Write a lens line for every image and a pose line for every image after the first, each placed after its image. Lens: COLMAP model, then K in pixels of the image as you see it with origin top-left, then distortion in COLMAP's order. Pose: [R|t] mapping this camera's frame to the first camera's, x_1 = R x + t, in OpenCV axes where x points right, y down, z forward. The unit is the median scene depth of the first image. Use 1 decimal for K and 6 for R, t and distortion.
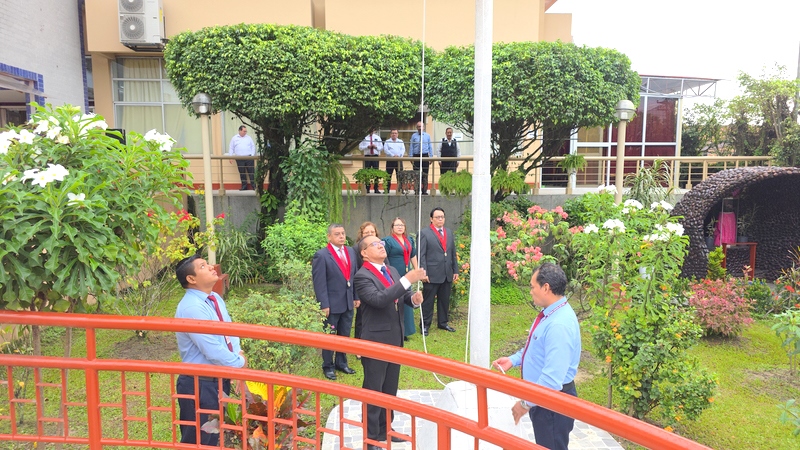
lens RADIAL K [[552.1, 0, 400.5], [0, 552.1, 223.9], [0, 0, 1]] dist [0.035365, -0.006432]
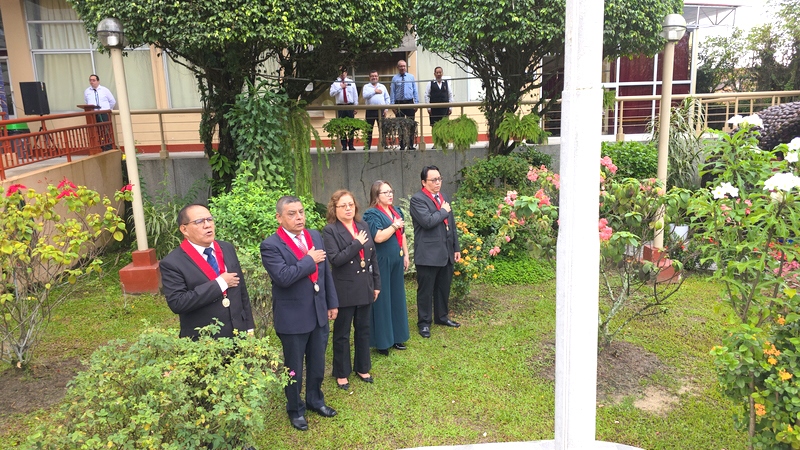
lens RADIAL K [[552.1, 0, 399.5], [0, 552.1, 225.8], [0, 0, 1]] dist [0.035365, -0.006432]
pose [[0.998571, -0.039794, 0.035663, -0.012288], [0.036854, 0.996143, 0.079635, -0.007136], [-0.038694, -0.078207, 0.996186, 0.216852]]
